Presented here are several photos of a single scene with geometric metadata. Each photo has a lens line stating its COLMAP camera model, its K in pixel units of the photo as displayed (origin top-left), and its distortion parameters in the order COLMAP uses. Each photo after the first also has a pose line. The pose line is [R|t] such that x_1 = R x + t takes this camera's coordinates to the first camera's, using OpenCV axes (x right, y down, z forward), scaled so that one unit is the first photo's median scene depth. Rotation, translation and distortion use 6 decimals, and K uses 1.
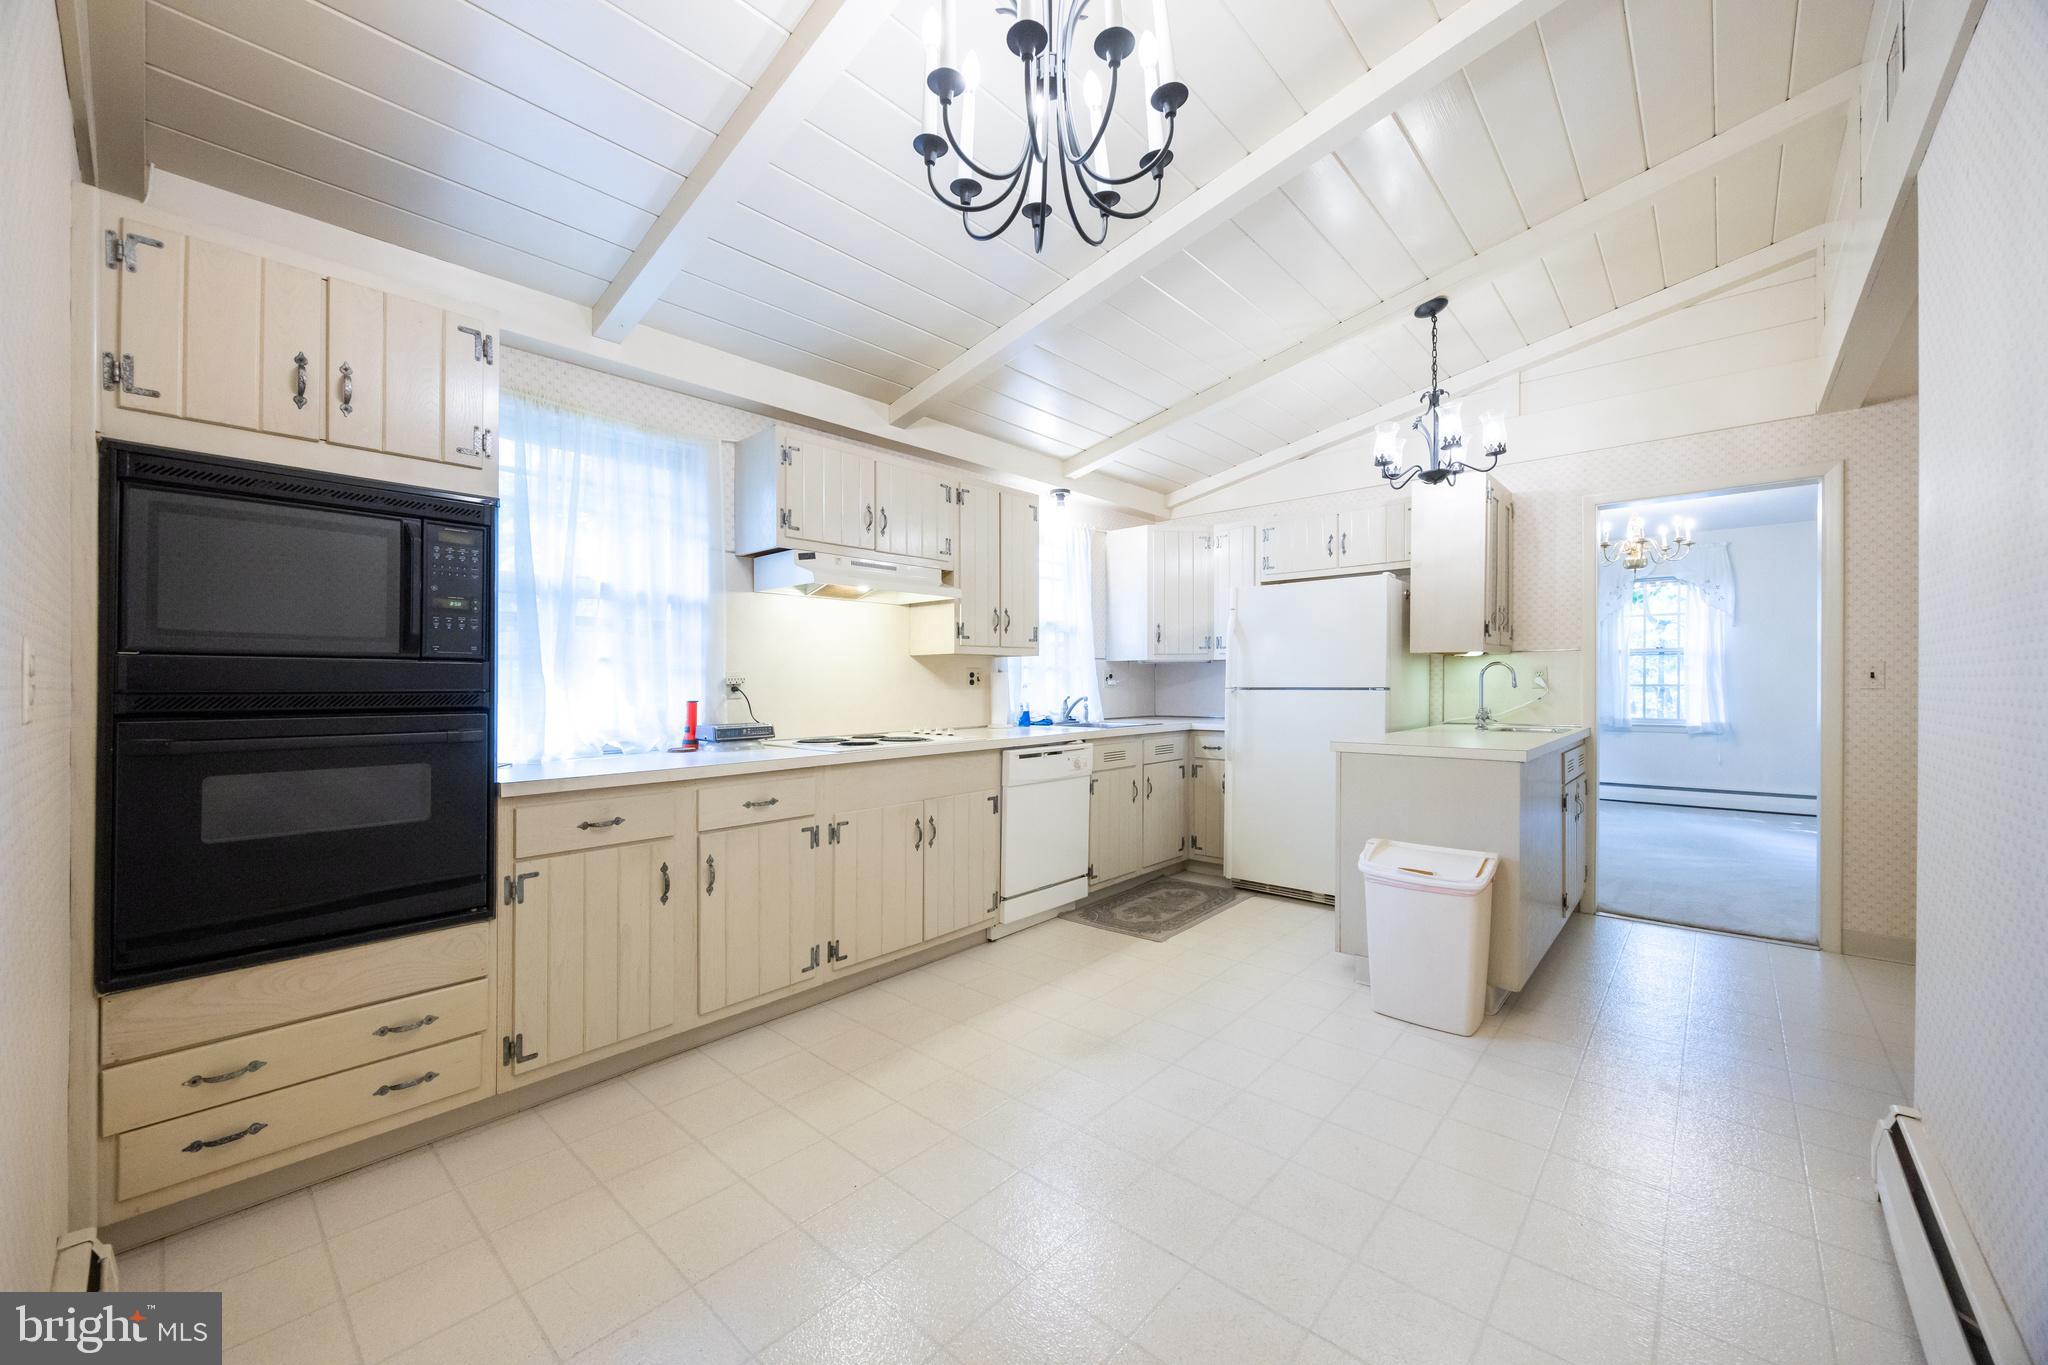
lens RADIAL K [[777.3, 0, 1024.0], [0, 777.3, 682.5], [0, 0, 1]] dist [0.001036, 0.000016]
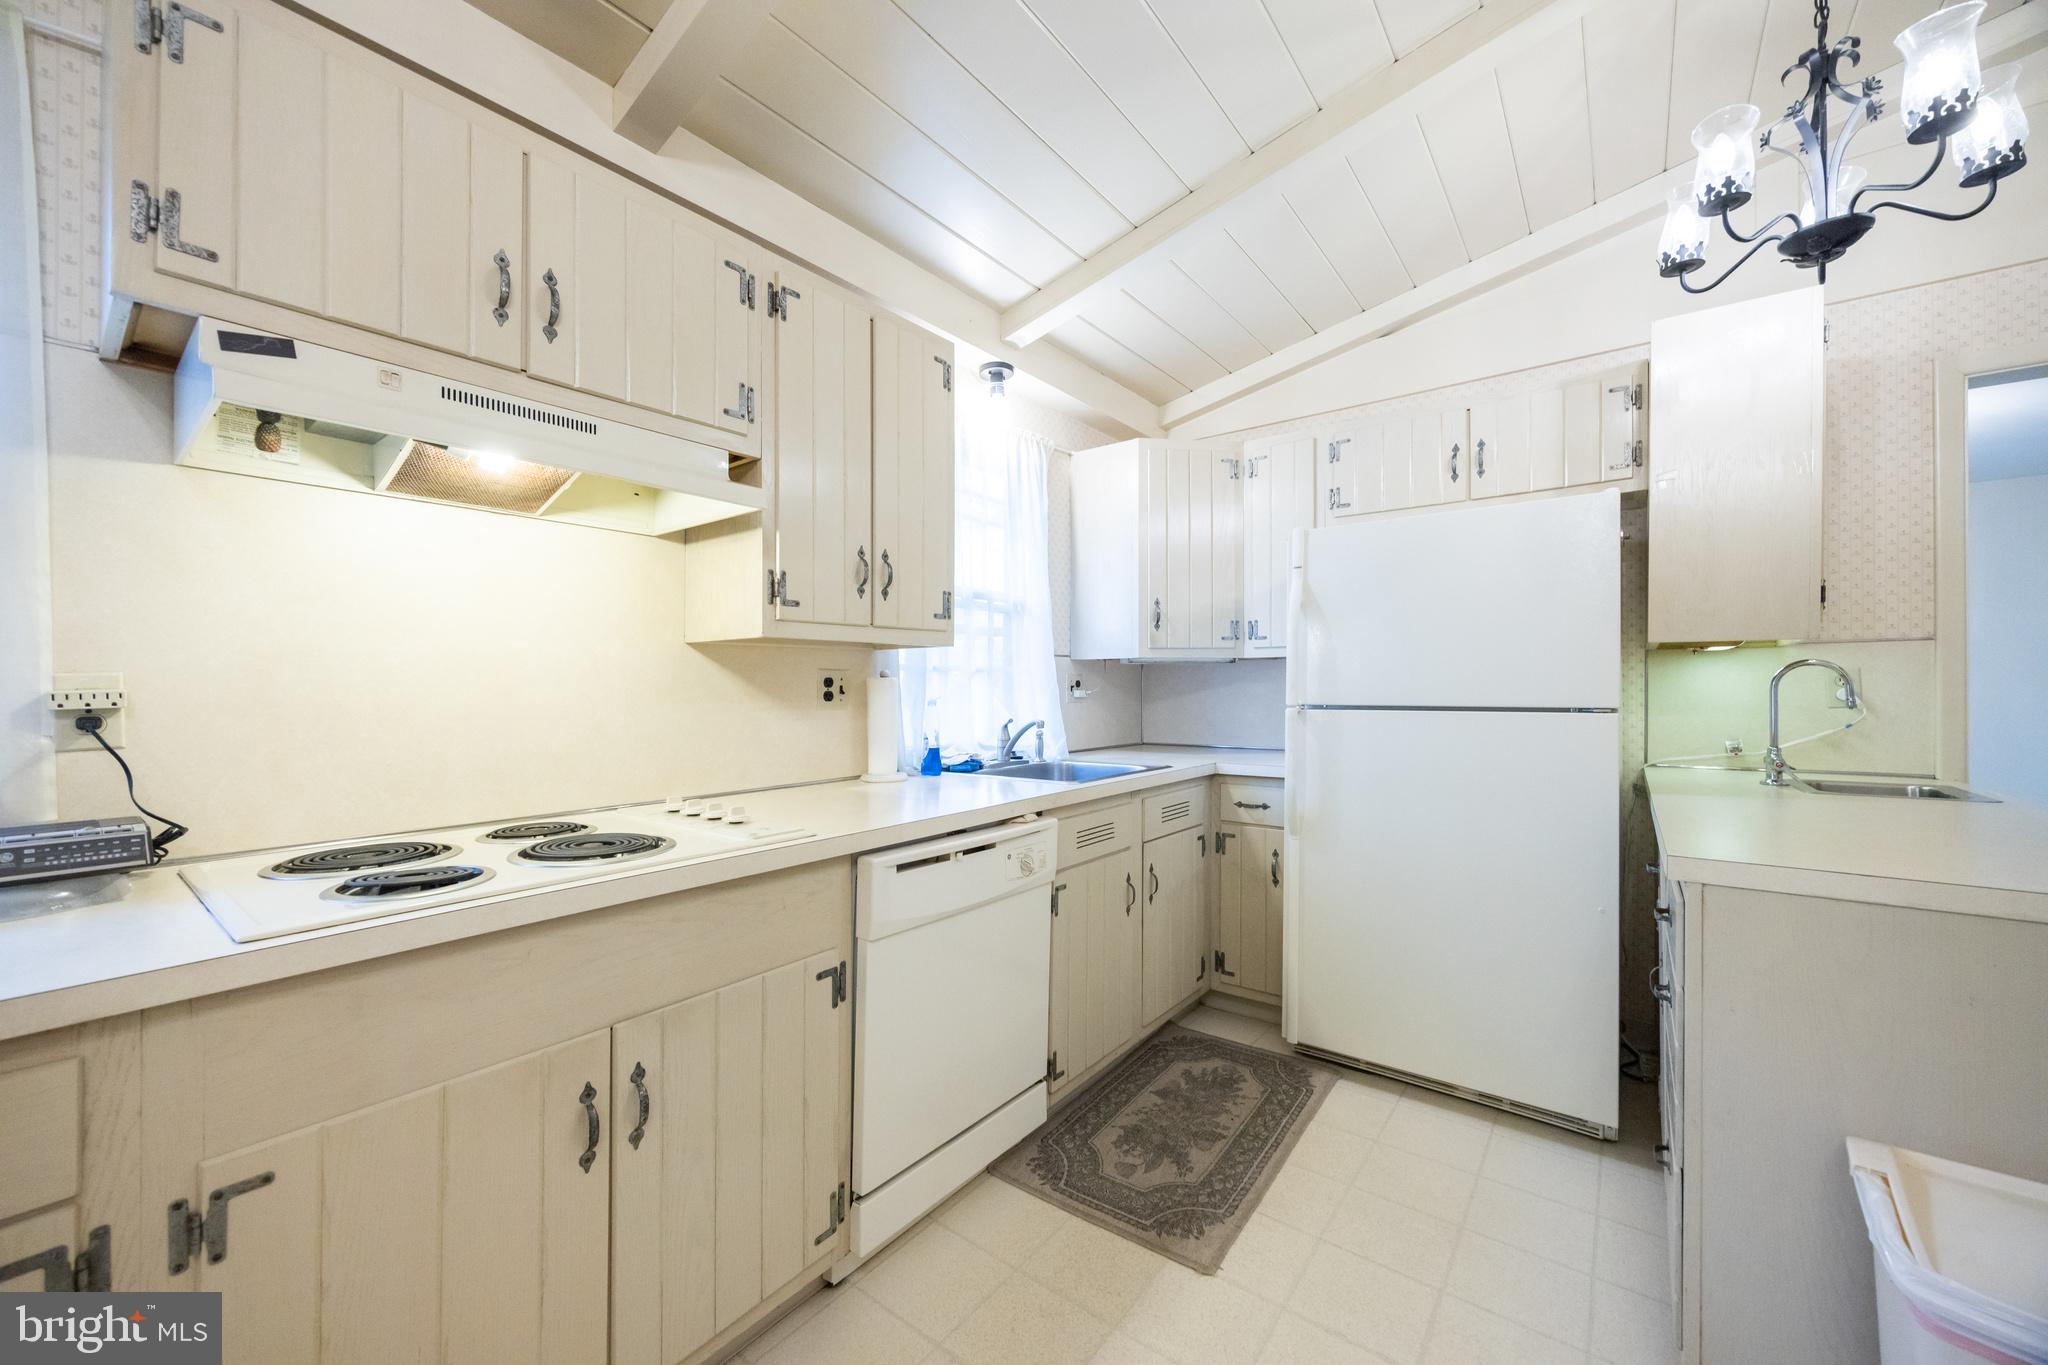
lens RADIAL K [[777.3, 0, 1024.0], [0, 777.3, 682.5], [0, 0, 1]] dist [0.001036, 0.000016]
pose [[0.997506, 0.001157, 0.070573, 0.028503], [-0.000764, 0.999984, -0.005597, -0.006682], [-0.070579, 0.005529, 0.997491, 0.451276]]
